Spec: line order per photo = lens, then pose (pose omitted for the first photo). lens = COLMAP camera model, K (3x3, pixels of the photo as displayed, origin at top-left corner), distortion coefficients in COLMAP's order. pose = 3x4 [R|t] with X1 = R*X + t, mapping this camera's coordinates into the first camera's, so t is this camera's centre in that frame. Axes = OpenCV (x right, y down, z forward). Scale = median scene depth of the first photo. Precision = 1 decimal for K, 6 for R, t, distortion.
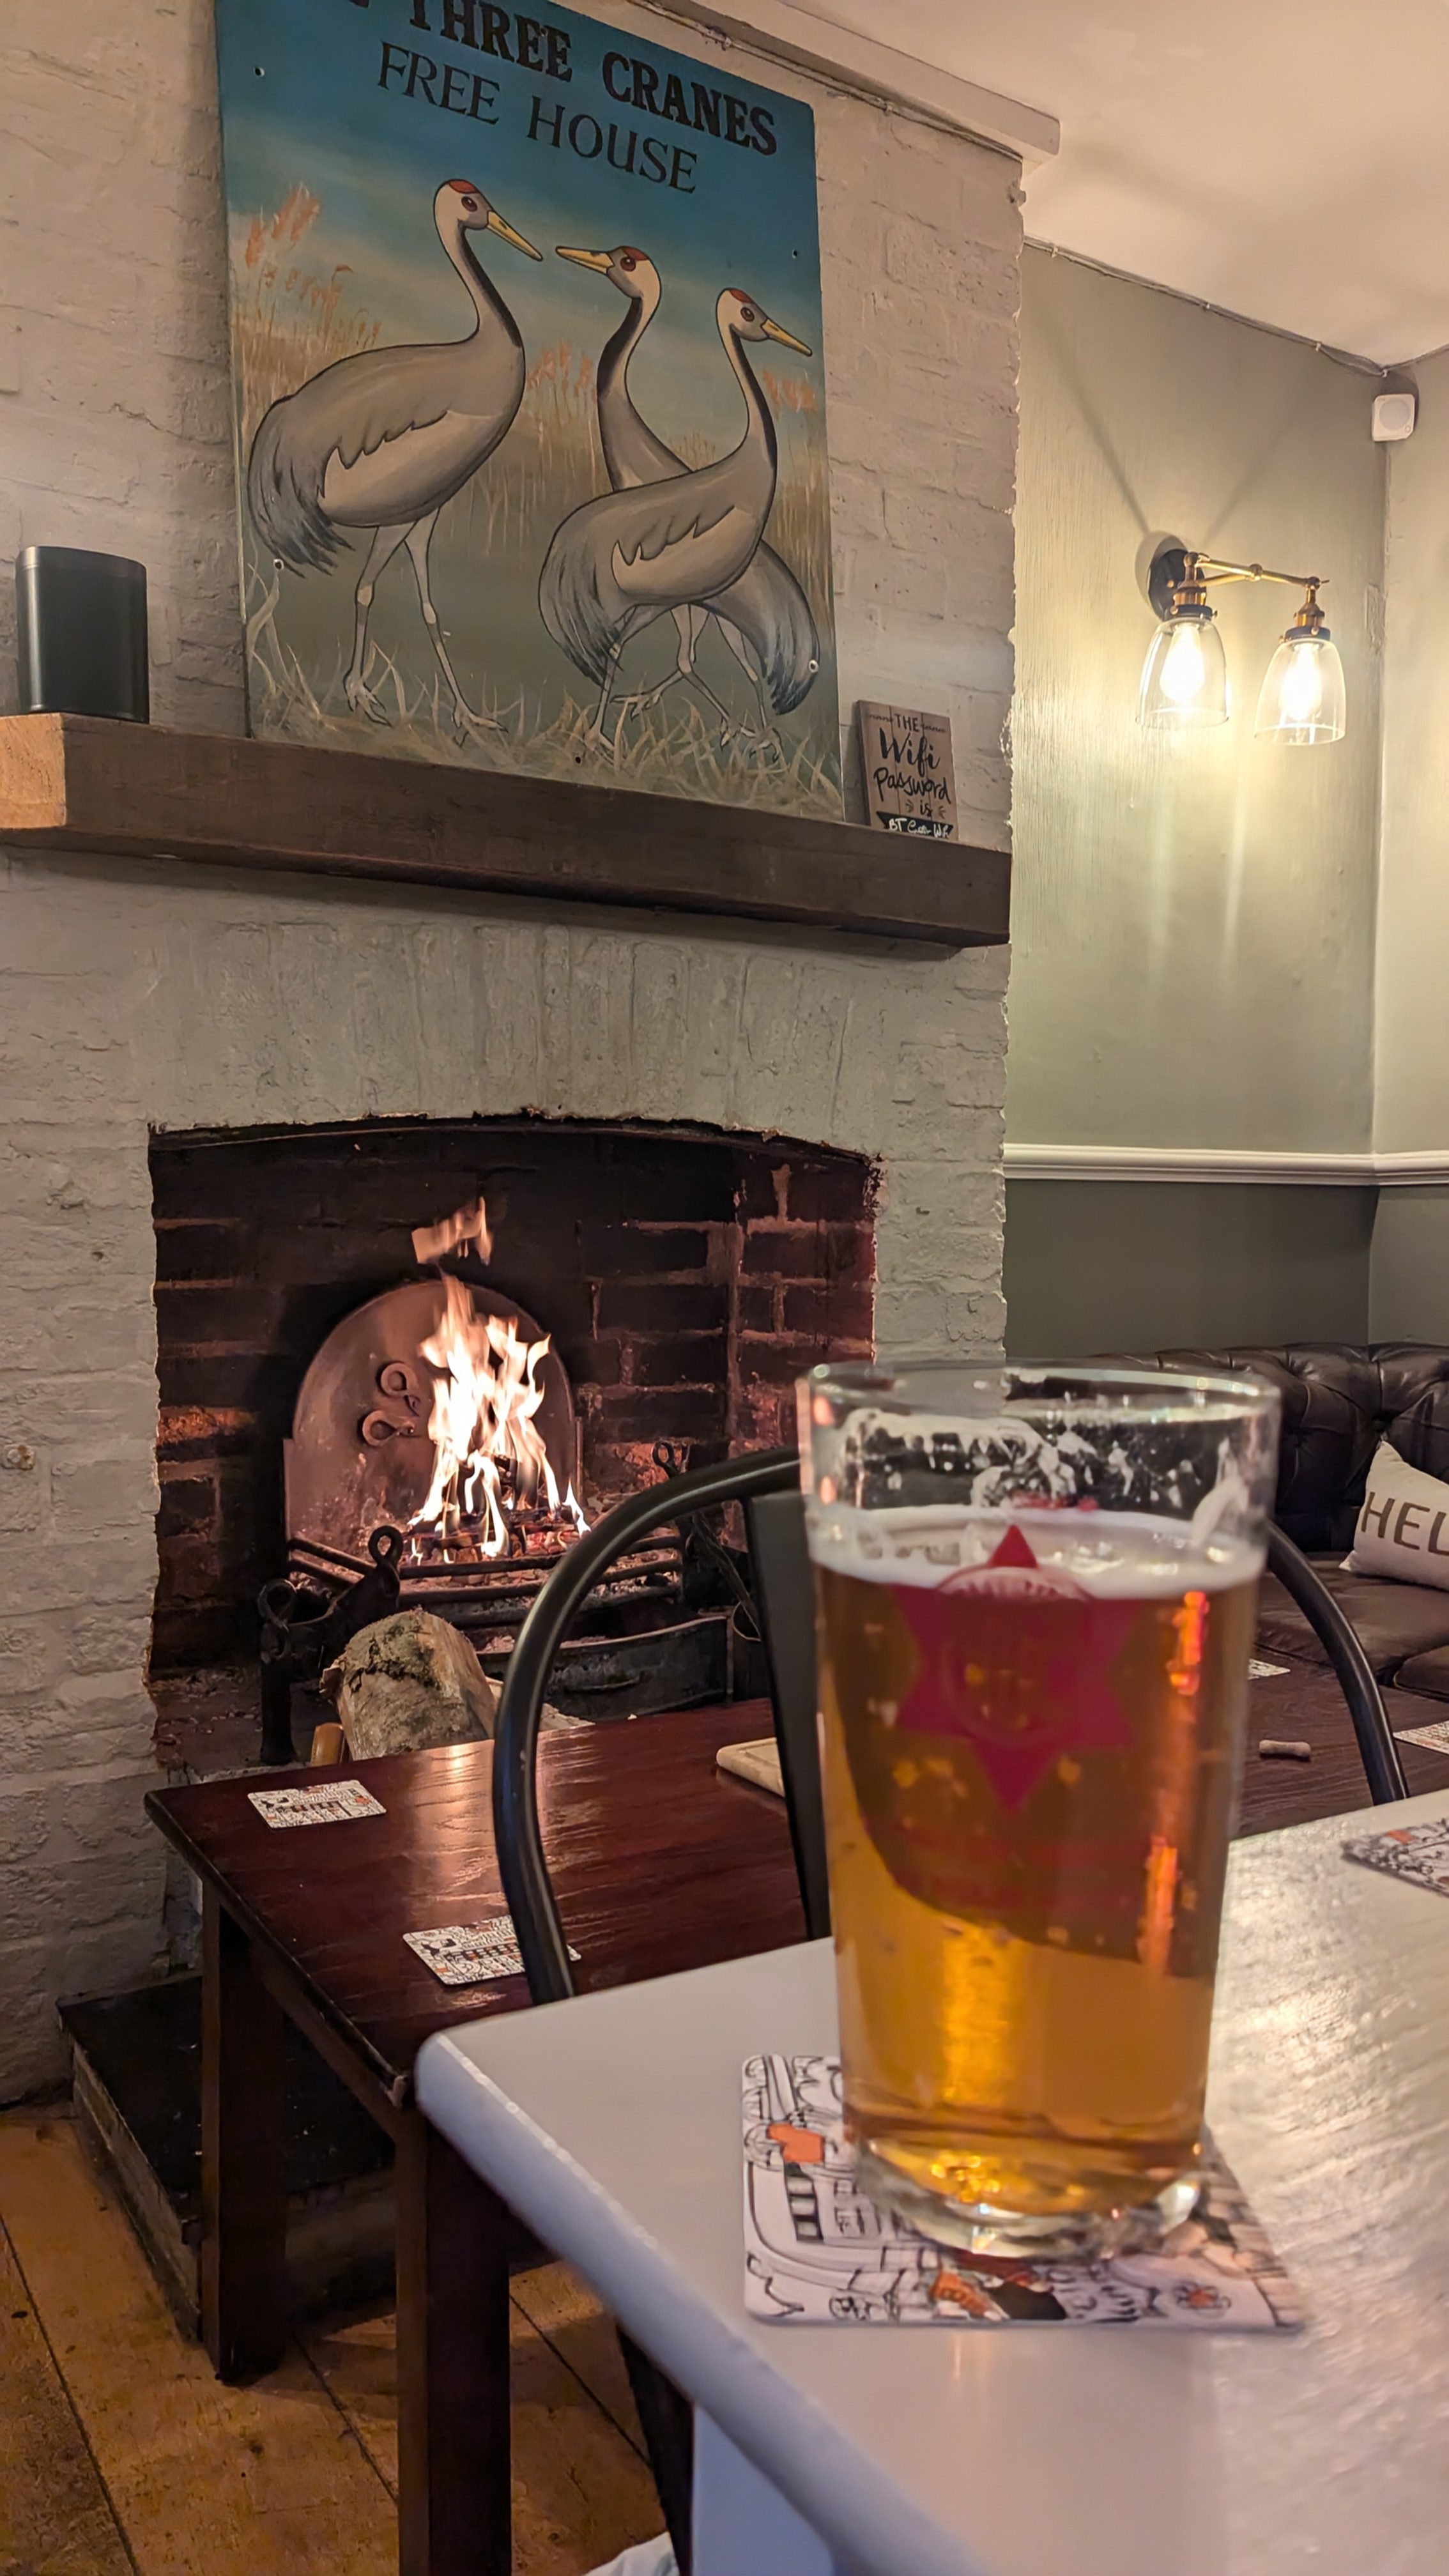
lens RADIAL K [[1816.0, 0, 720.4], [0, 1816.0, 1260.2], [0, 0, 1]] dist [0.079640, -0.072927]
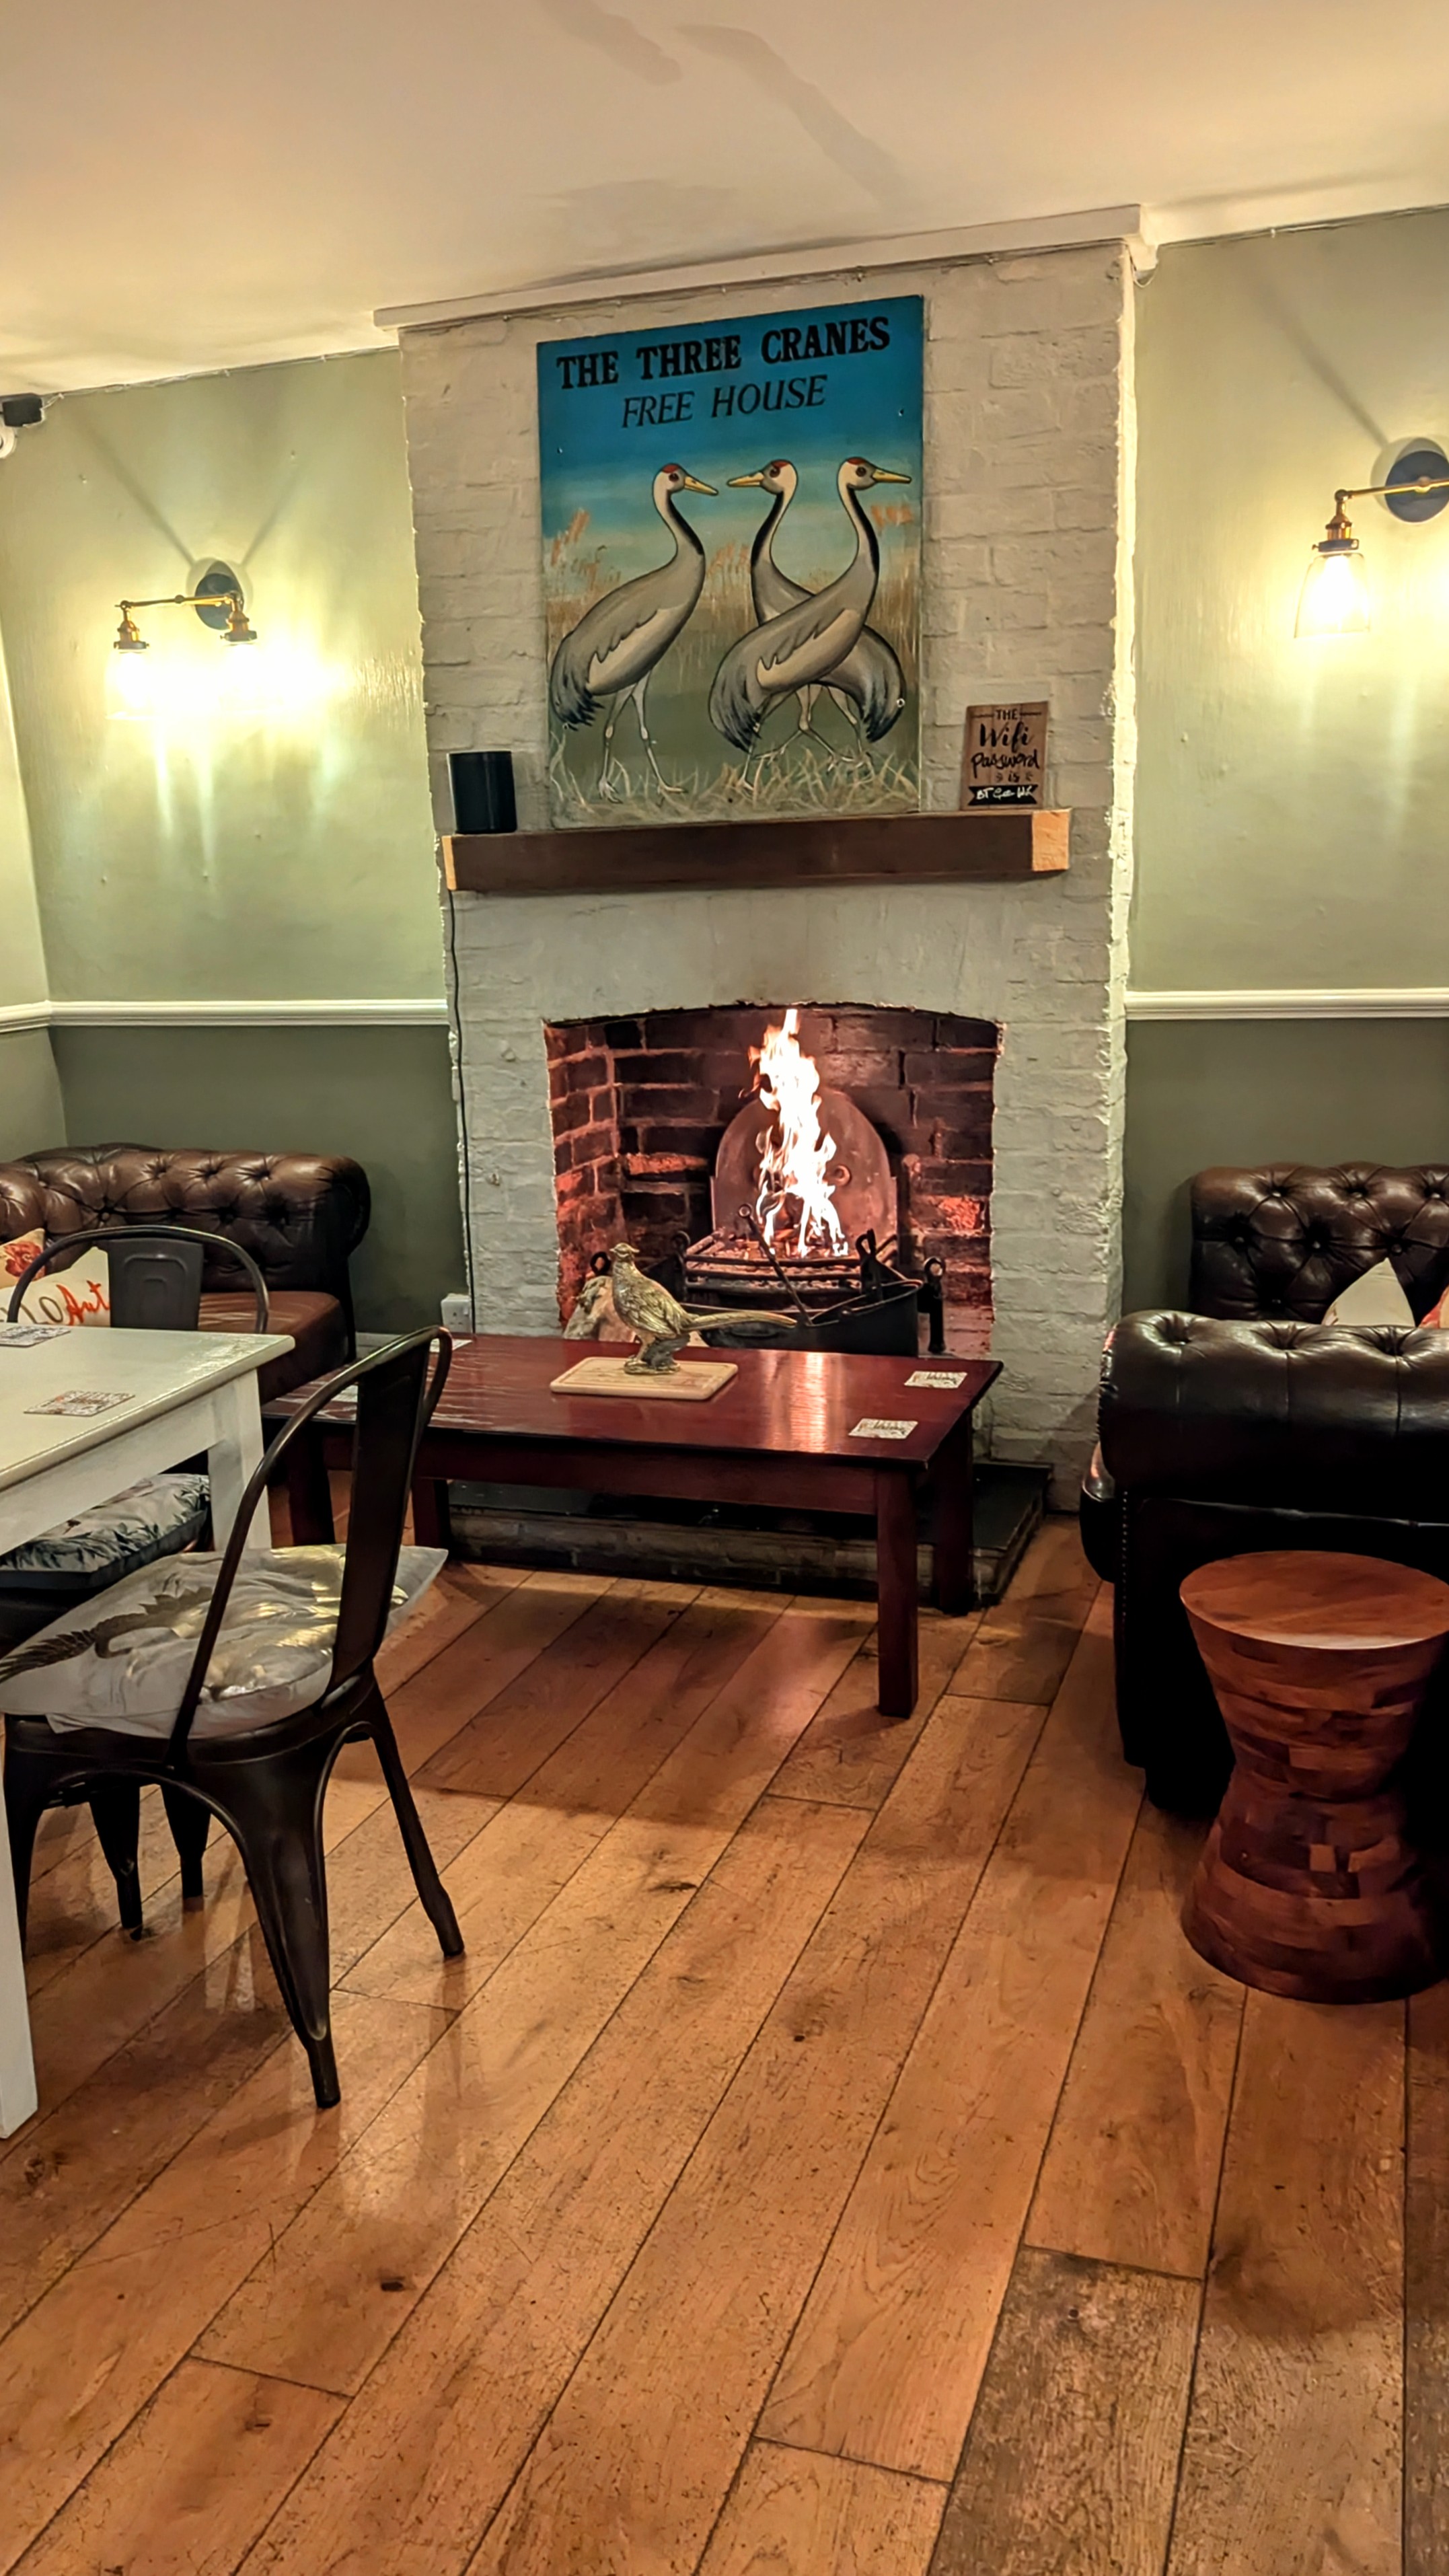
lens RADIAL K [[1988.5, 0, 724.5], [0, 1988.5, 1288.0], [0, 0, 1]] dist [0.030634, -0.000543]
pose [[0.644415, 0.135863, -0.752510, 1.324362], [0.020737, 0.980622, 0.194806, -0.182797], [0.764395, -0.141141, 0.629110, -0.227021]]
